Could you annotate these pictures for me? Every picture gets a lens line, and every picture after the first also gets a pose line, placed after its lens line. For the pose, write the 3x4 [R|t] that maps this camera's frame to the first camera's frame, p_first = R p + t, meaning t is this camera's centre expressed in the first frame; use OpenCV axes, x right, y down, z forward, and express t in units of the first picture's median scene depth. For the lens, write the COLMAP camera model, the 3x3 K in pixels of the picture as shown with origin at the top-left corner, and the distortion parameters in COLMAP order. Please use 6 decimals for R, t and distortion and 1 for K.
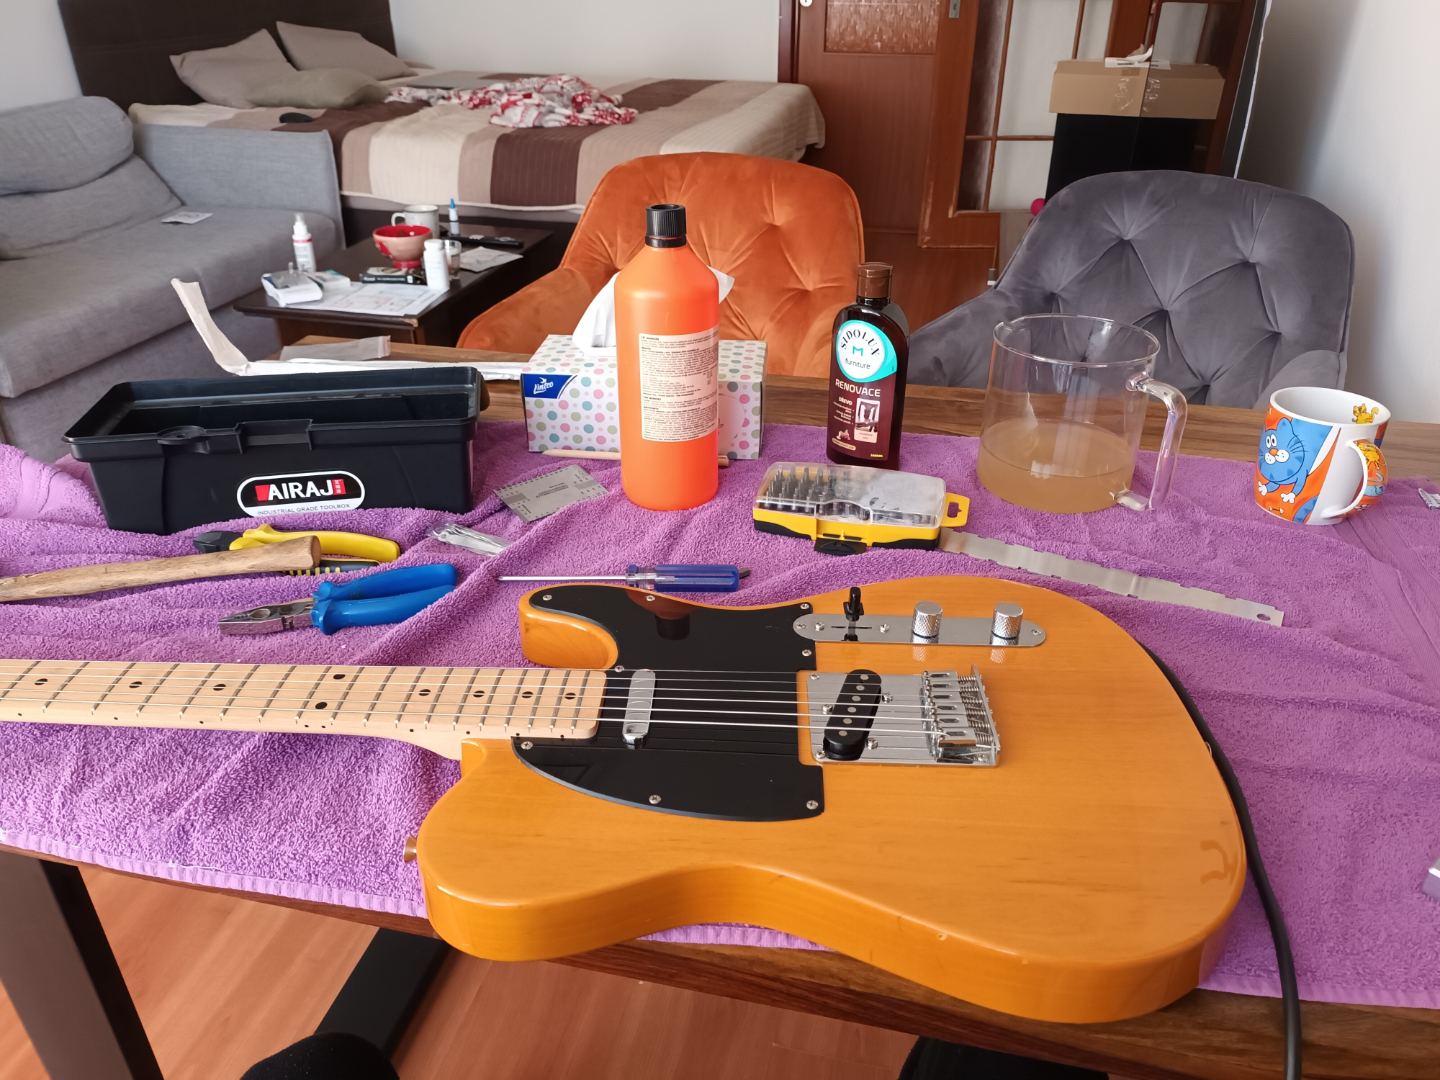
lens RADIAL K [[1069.5, 0, 719.4], [0, 1069.5, 571.6], [0, 0, 1]] dist [0.055850, -0.083370]
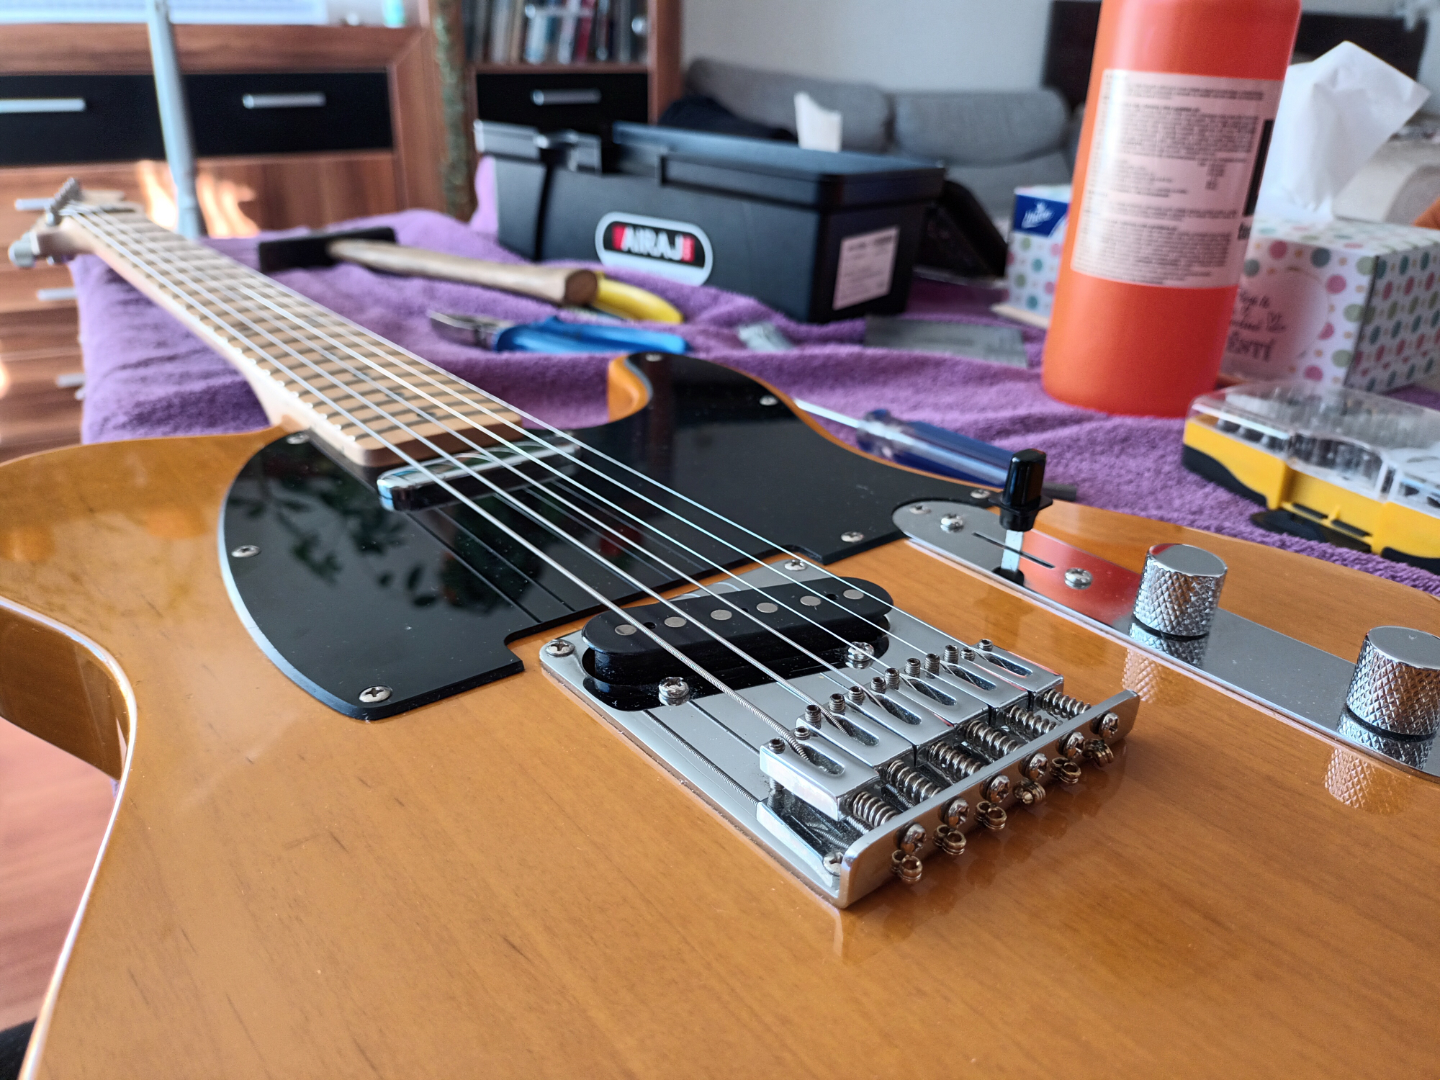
lens RADIAL K [[1069.5, 0, 719.4], [0, 1069.5, 571.6], [0, 0, 1]] dist [0.055850, -0.083370]
pose [[0.662413, 0.358331, -0.657881, 0.260066], [-0.397980, 0.912336, 0.096204, 0.050963], [0.634681, 0.198097, 0.746952, 0.471700]]
